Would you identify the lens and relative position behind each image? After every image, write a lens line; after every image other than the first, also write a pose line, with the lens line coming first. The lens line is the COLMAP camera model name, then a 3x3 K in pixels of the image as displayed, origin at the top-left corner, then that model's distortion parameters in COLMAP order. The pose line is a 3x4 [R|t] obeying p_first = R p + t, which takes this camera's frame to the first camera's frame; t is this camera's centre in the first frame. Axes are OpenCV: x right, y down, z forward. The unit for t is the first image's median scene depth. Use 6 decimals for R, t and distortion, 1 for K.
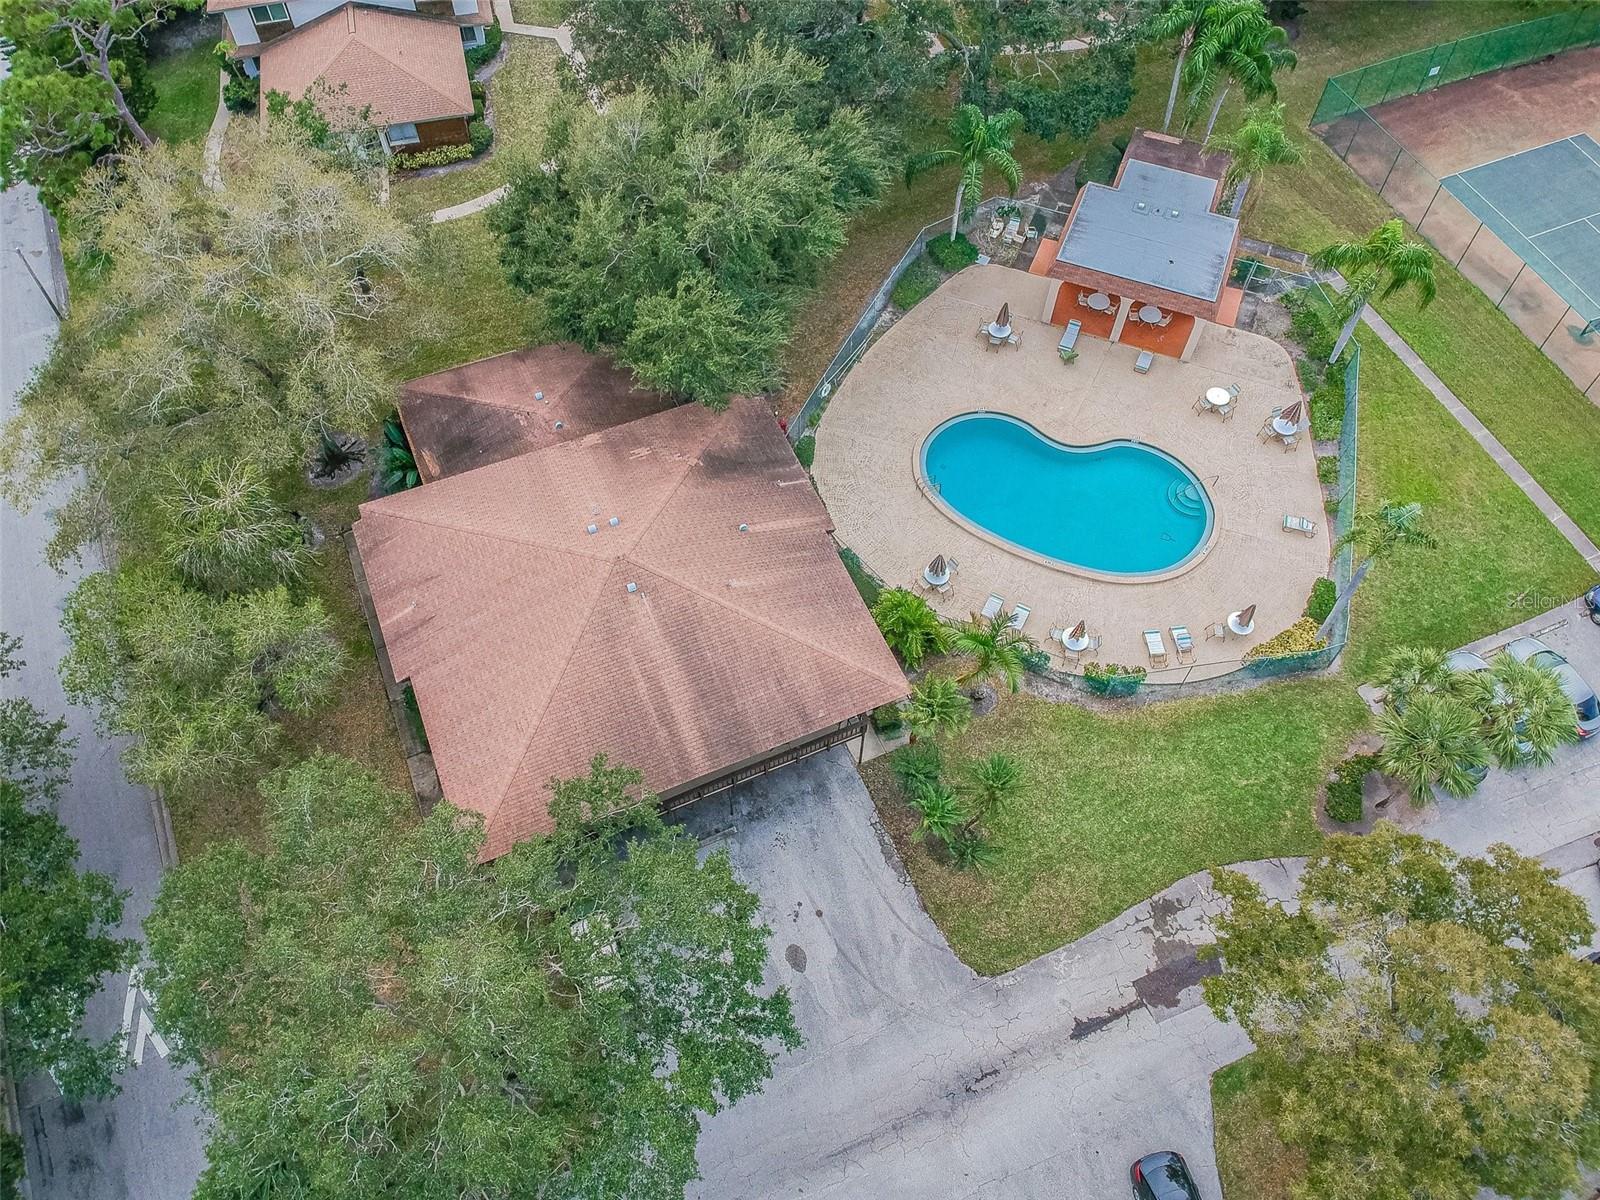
lens RADIAL K [[1162.1, 0, 794.2], [0, 1162.1, 593.7], [0, 0, 1]] dist [0.103023, -0.168930]
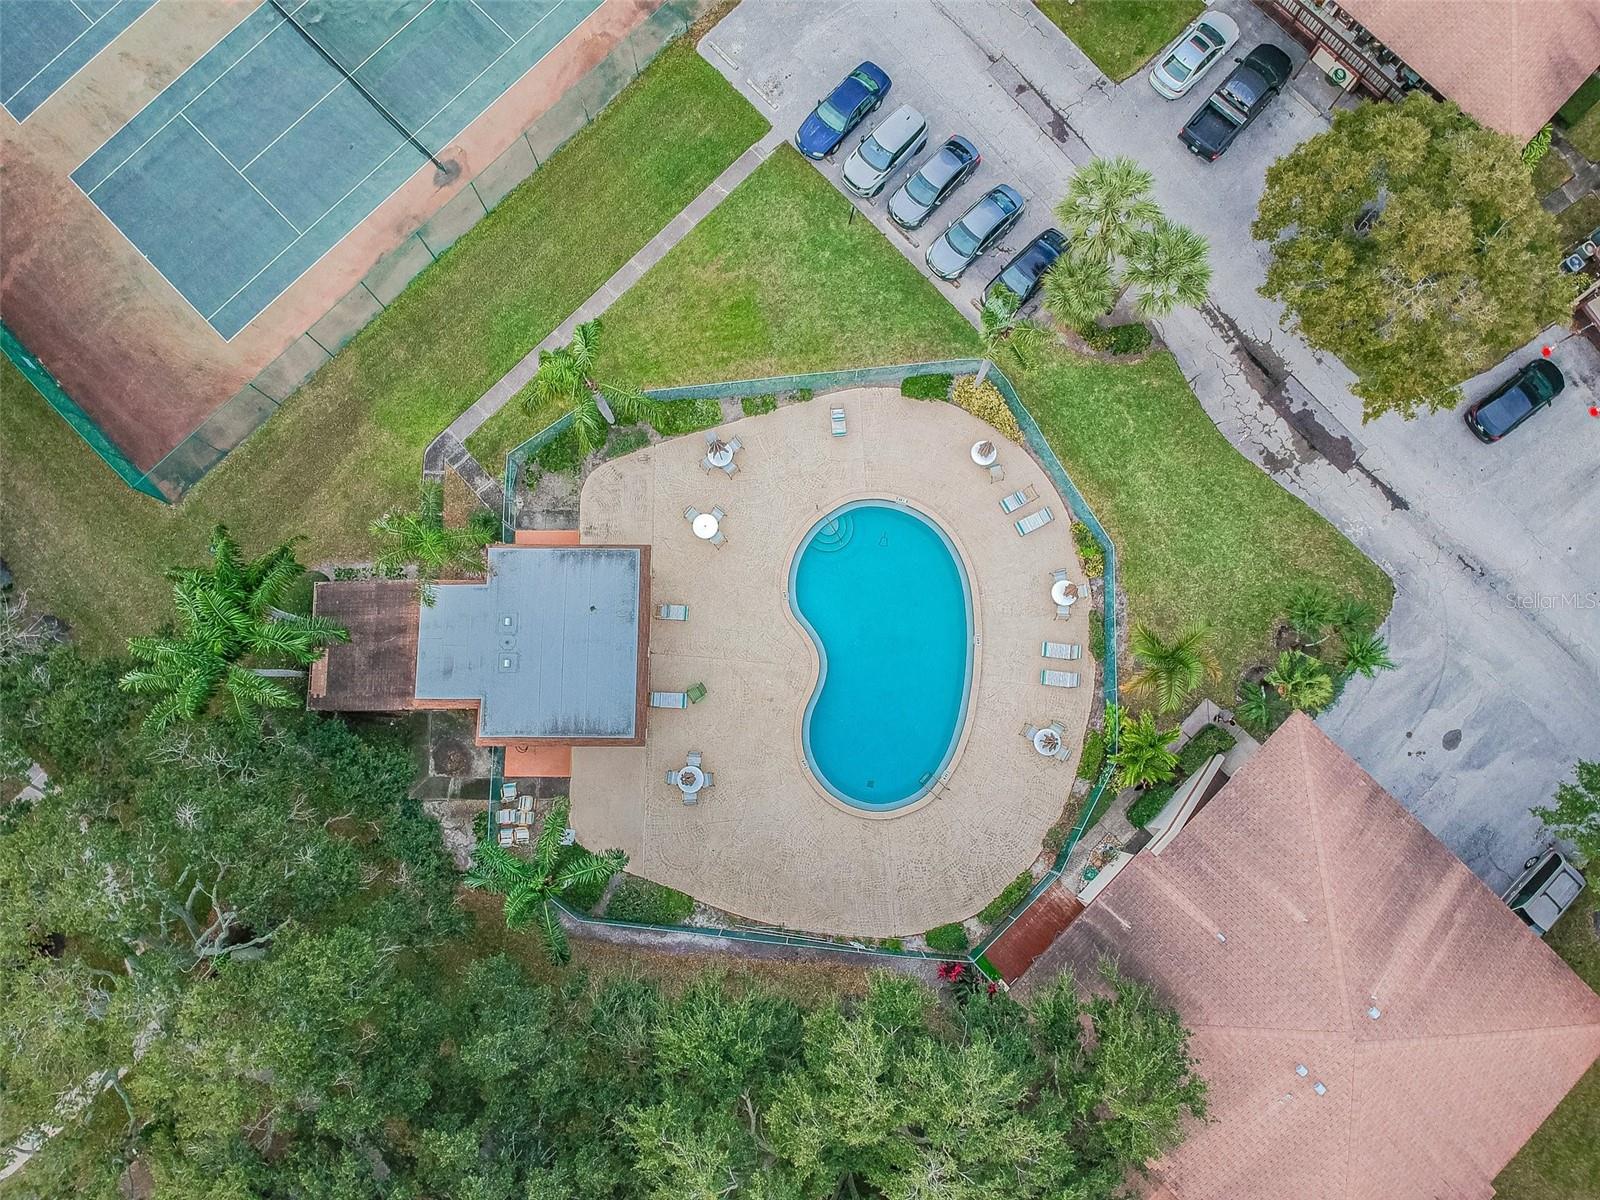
lens RADIAL K [[1162.1, 0, 794.2], [0, 1162.1, 593.7], [0, 0, 1]] dist [0.103023, -0.168930]
pose [[-0.365910, -0.922443, 0.123322, 0.180020], [0.789713, -0.237648, 0.565576, -0.651822], [-0.492405, 0.304339, 0.815423, 0.253629]]
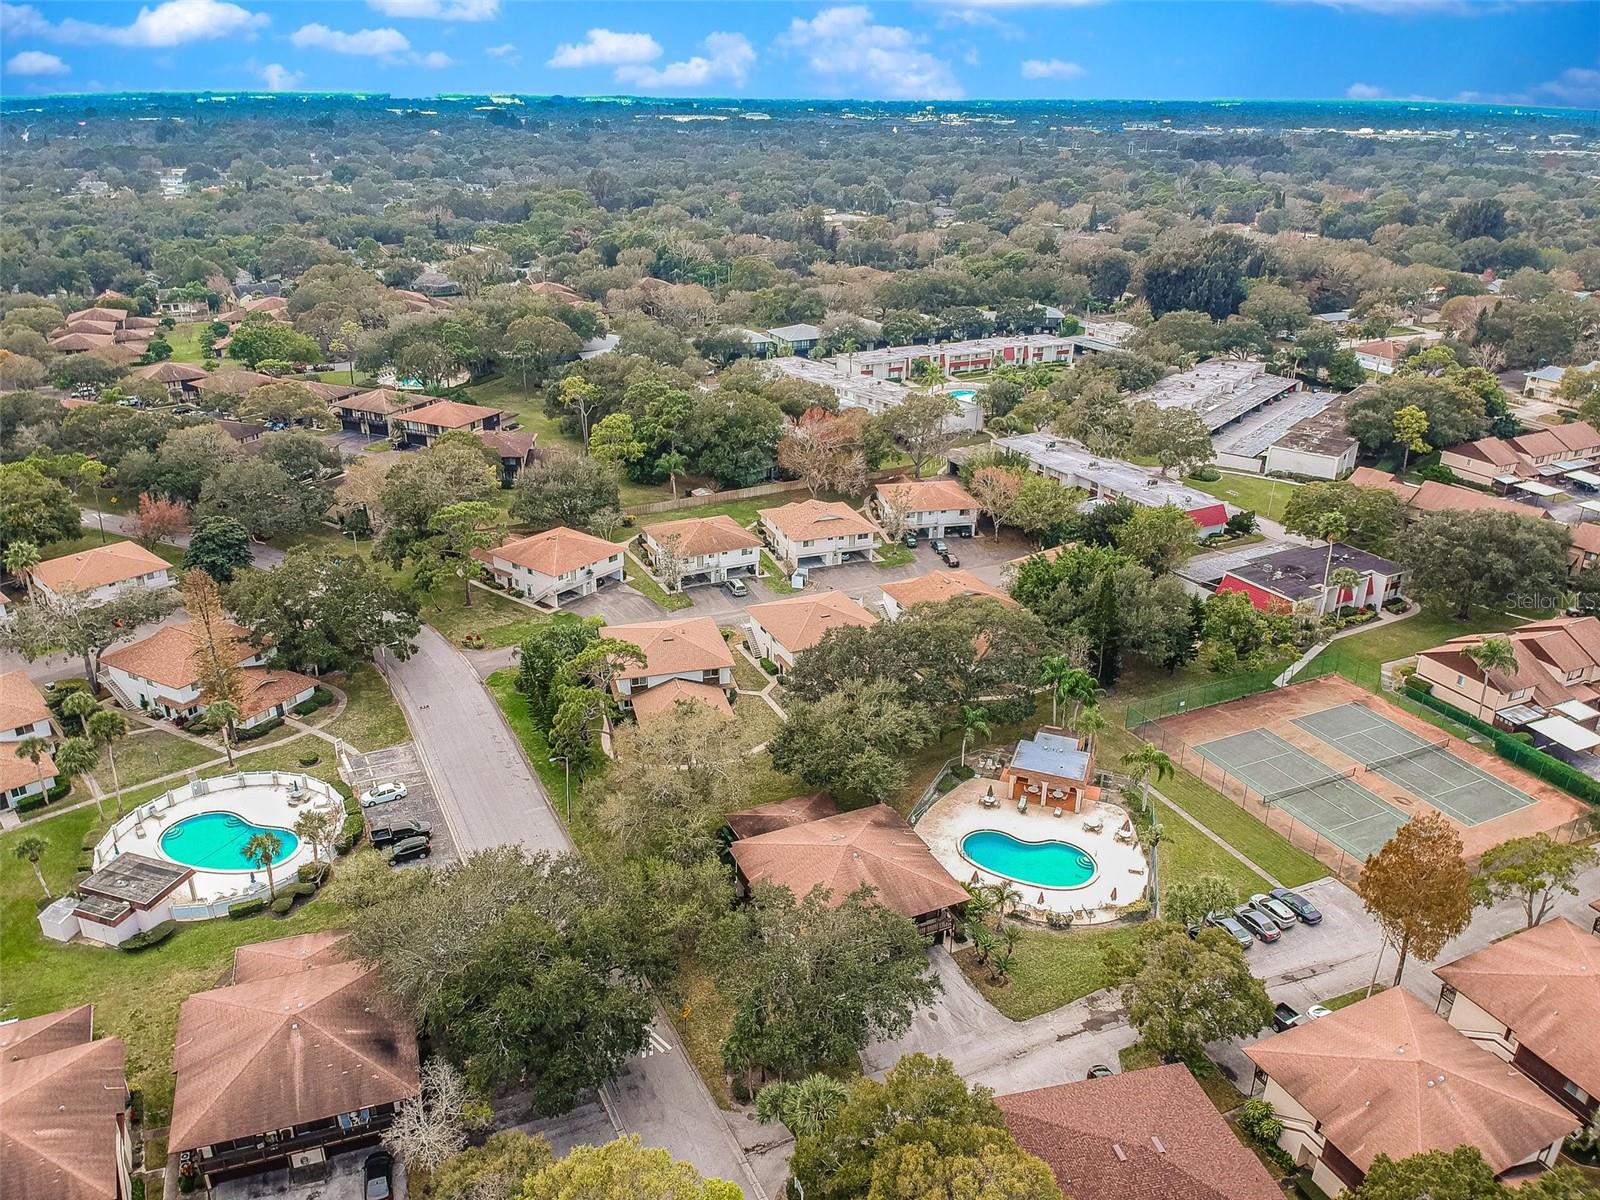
lens RADIAL K [[1162.1, 0, 794.2], [0, 1162.1, 593.7], [0, 0, 1]] dist [0.103023, -0.168930]
pose [[0.999729, -0.006336, 0.022393, -0.245732], [0.017960, 0.821965, -0.569255, 0.729594], [-0.014800, 0.569503, 0.821856, -1.048452]]
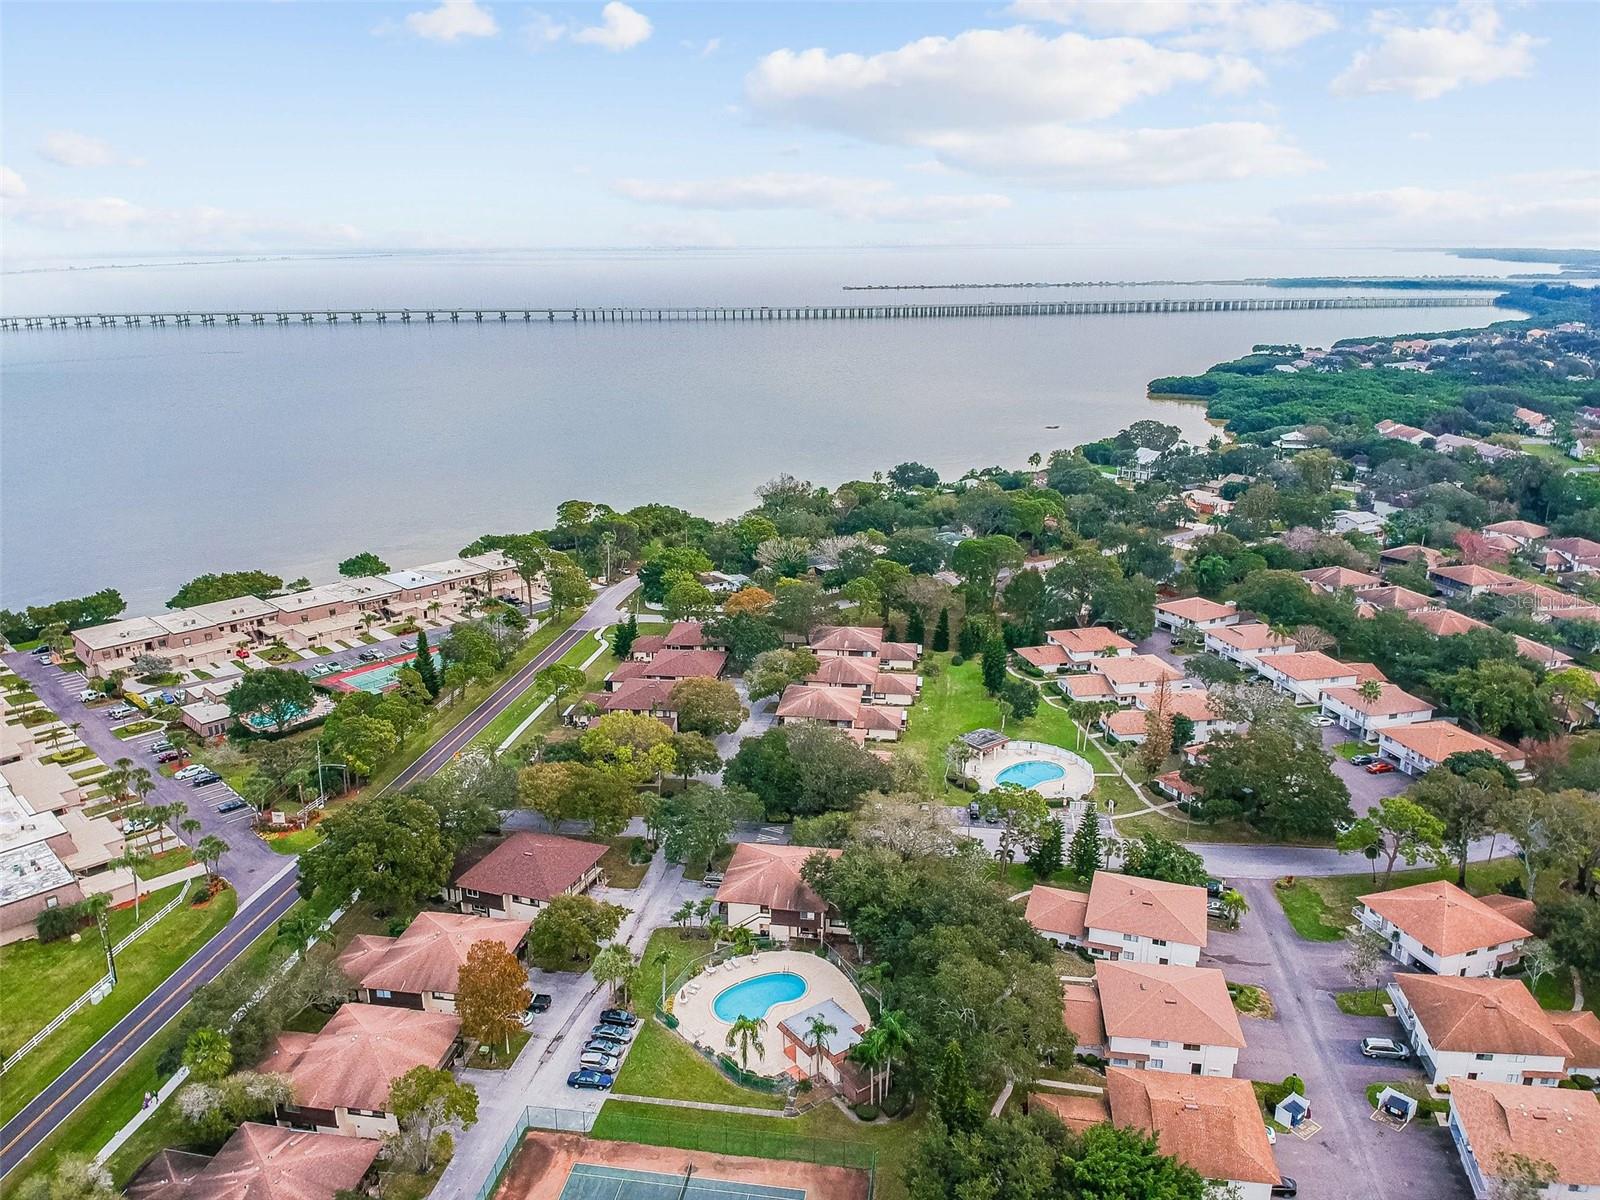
lens RADIAL K [[1162.1, 0, 794.2], [0, 1162.1, 593.7], [0, 0, 1]] dist [0.103023, -0.168930]
pose [[-0.542814, 0.235396, -0.806190, 2.192095], [-0.711141, 0.381851, 0.590312, -2.142406], [0.446801, 0.893744, -0.039874, 0.282480]]
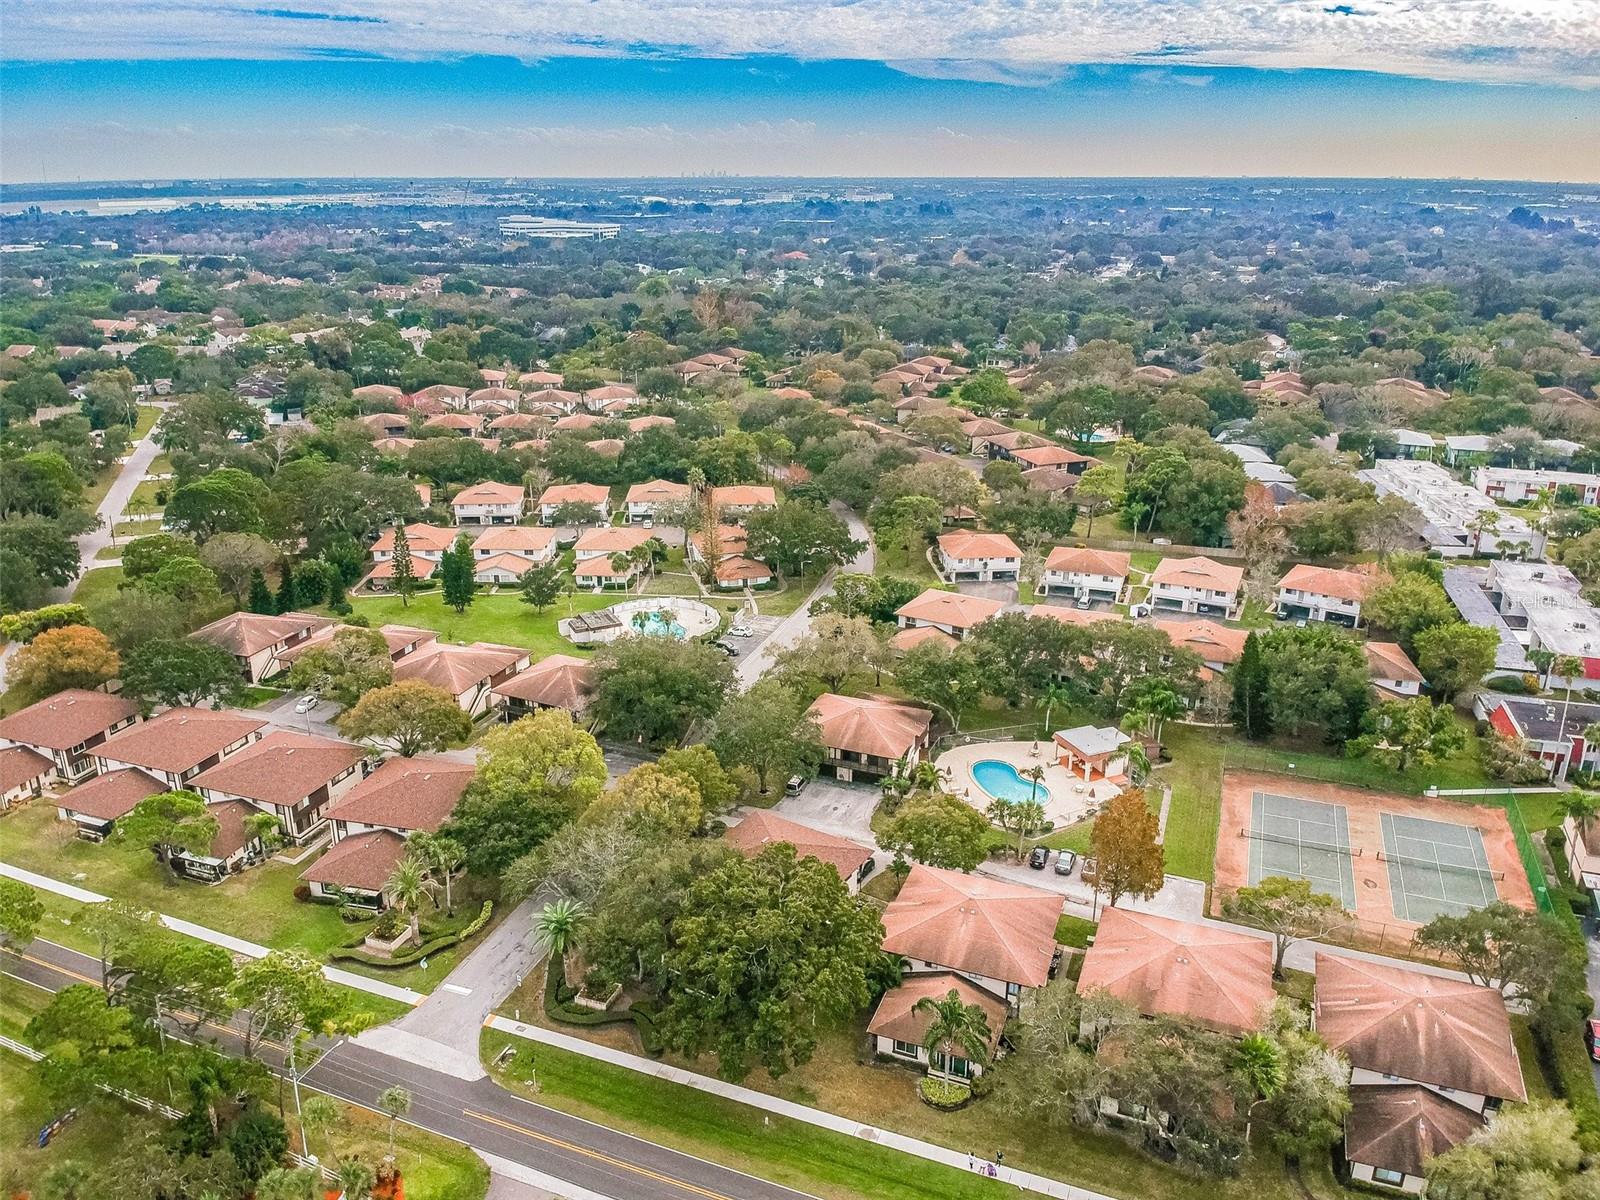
lens RADIAL K [[1162.1, 0, 794.2], [0, 1162.1, 593.7], [0, 0, 1]] dist [0.103023, -0.168930]
pose [[0.697366, 0.227313, -0.679713, 1.714640], [-0.602818, 0.699007, -0.384708, 1.005351], [0.387674, 0.678025, 0.624492, -1.326598]]
